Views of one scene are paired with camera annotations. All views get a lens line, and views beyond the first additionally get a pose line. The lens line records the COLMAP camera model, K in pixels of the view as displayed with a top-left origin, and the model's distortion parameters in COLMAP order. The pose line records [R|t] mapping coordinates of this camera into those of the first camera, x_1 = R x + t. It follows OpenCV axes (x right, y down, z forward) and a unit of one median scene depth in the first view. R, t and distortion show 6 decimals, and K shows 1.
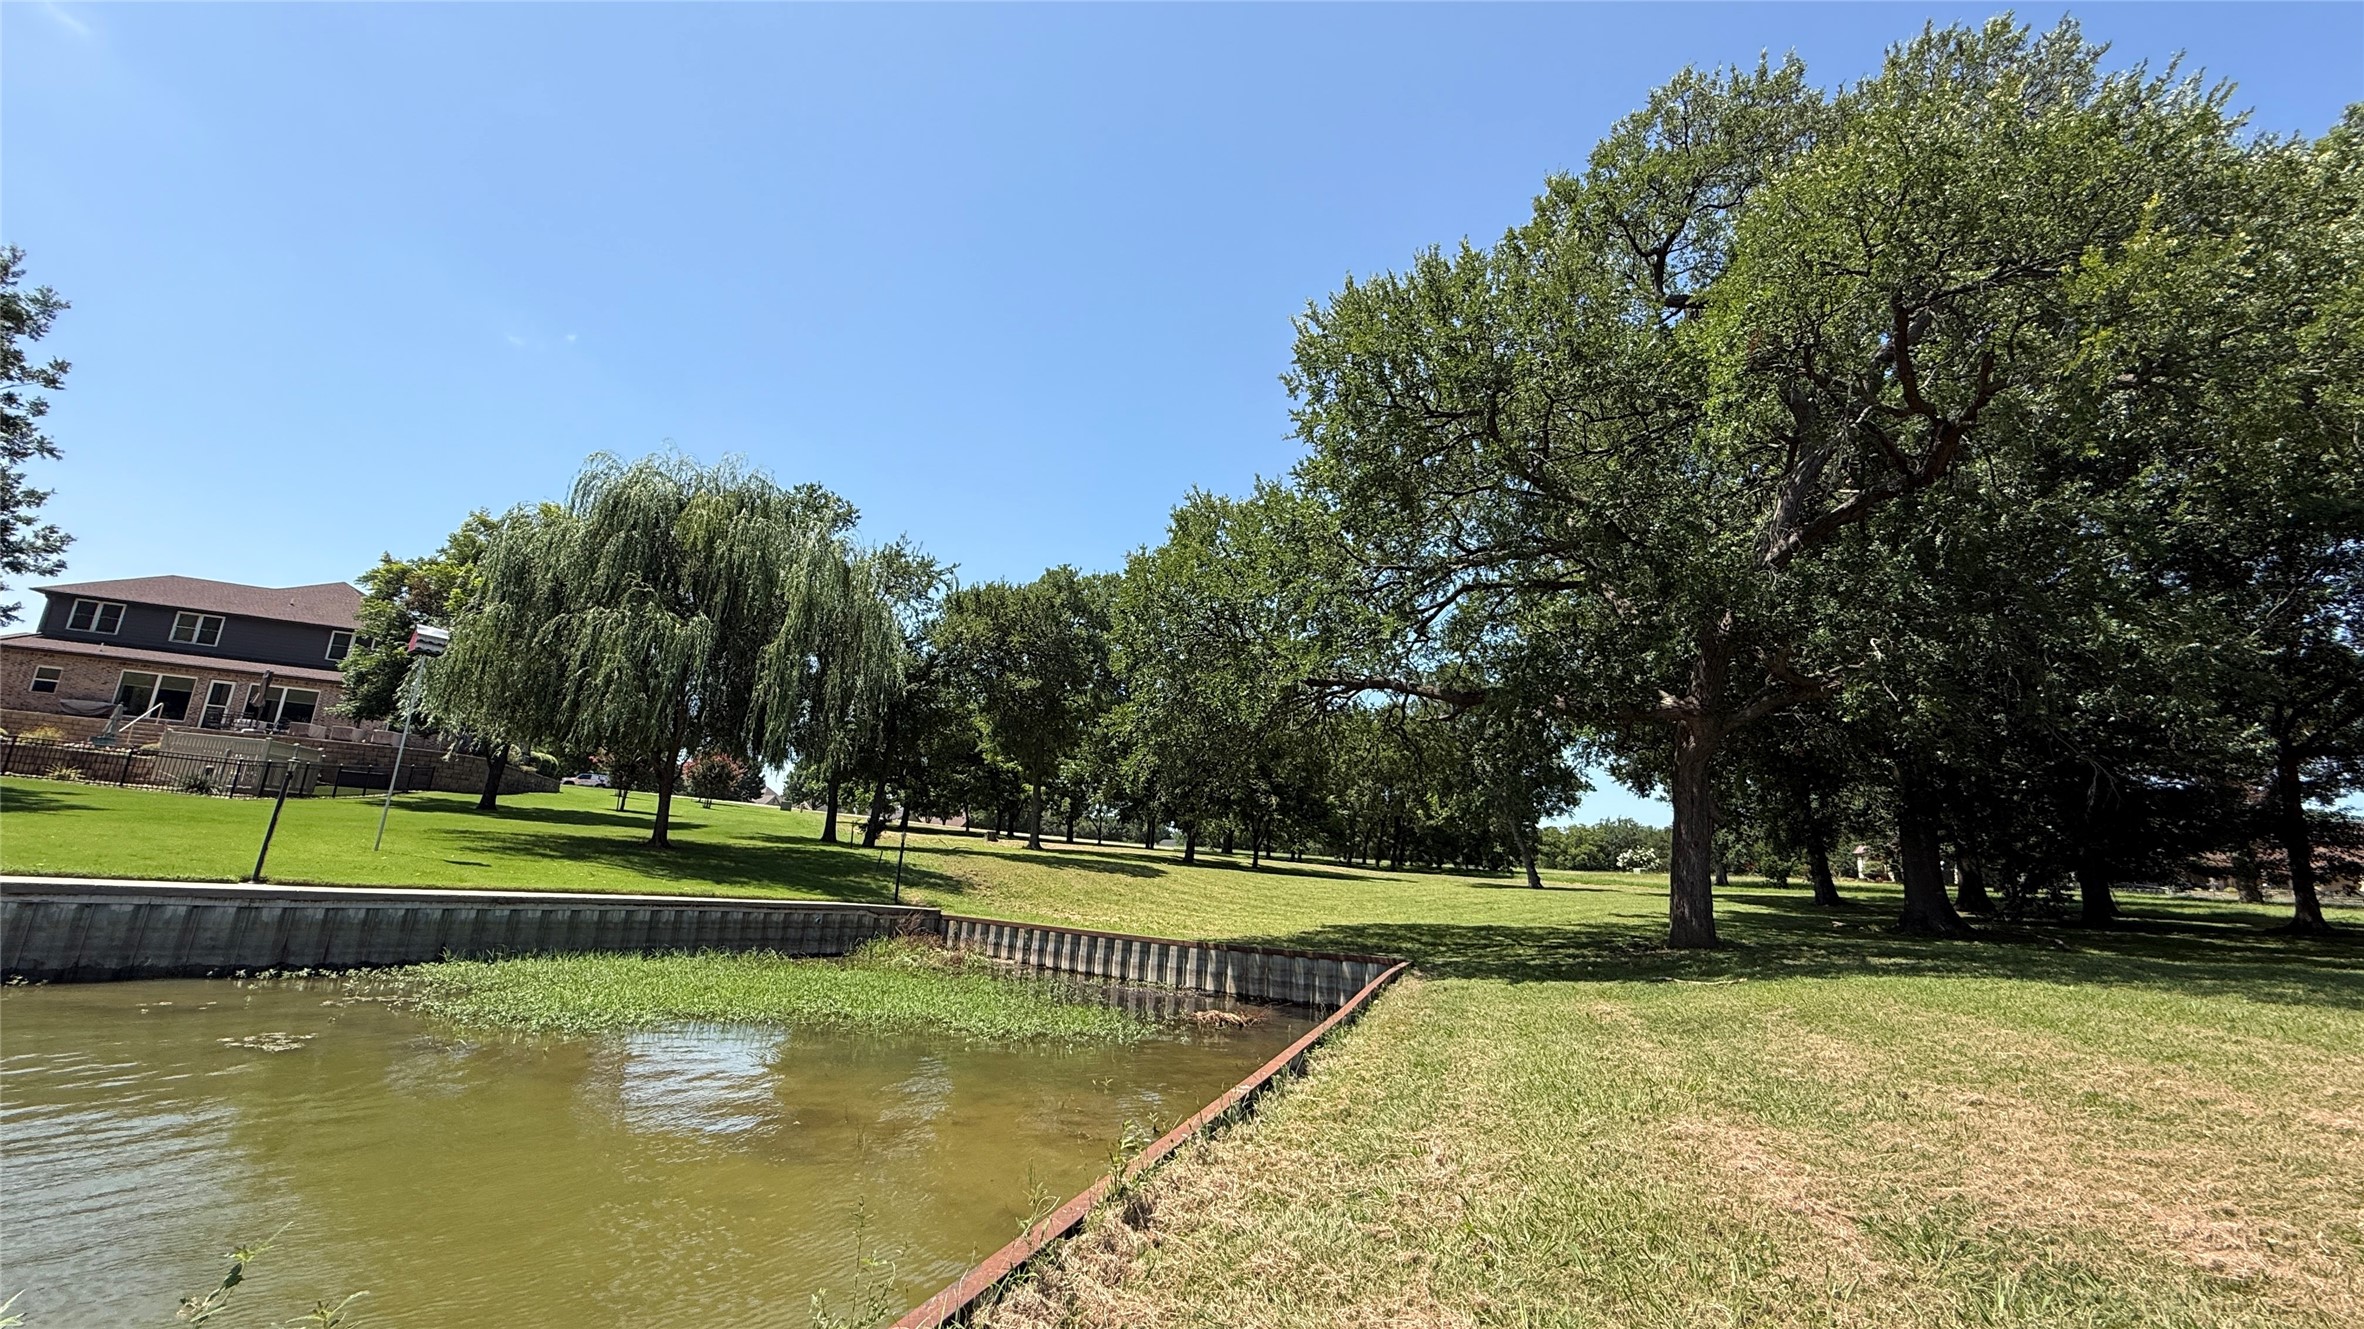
lens RADIAL K [[949.0, 0, 1189.3], [0, 949.0, 673.2], [0, 0, 1]] dist [-0.003187, -0.000390]
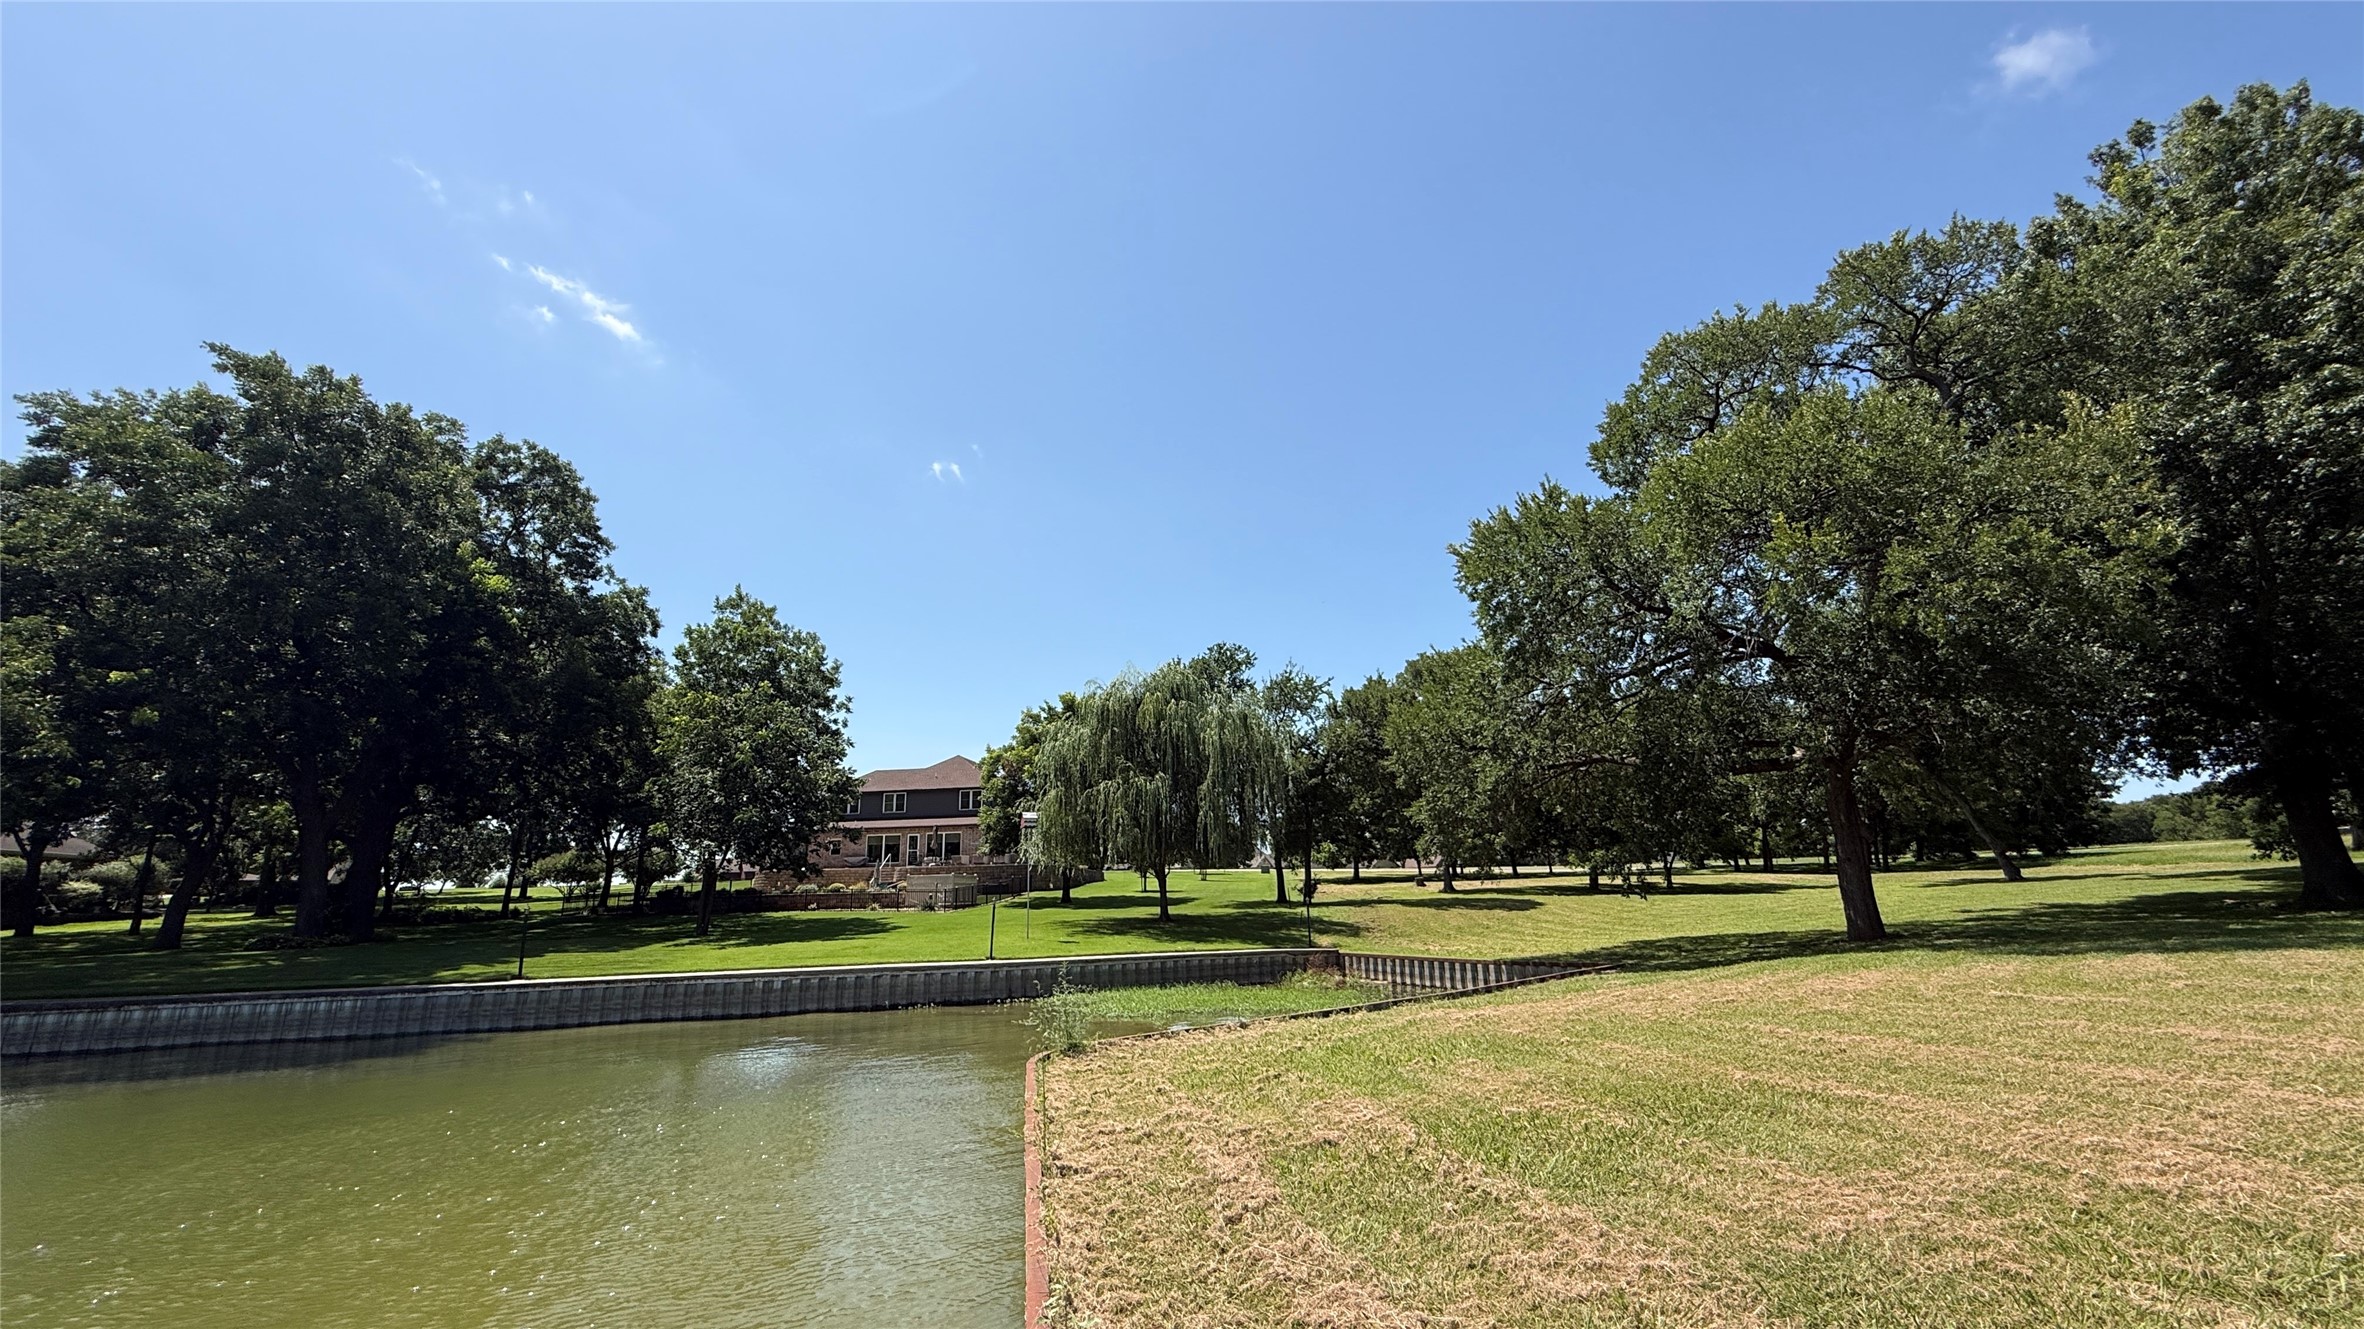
lens RADIAL K [[934.7, 0, 1182.0], [0, 934.7, 664.5], [0, 0, 1]] dist [-0.001419, 0.000081]
pose [[0.870202, -0.204706, -0.448157, 0.260659], [0.182191, 0.978823, -0.093335, -0.088026], [0.457772, -0.000430, 0.889069, -0.382981]]
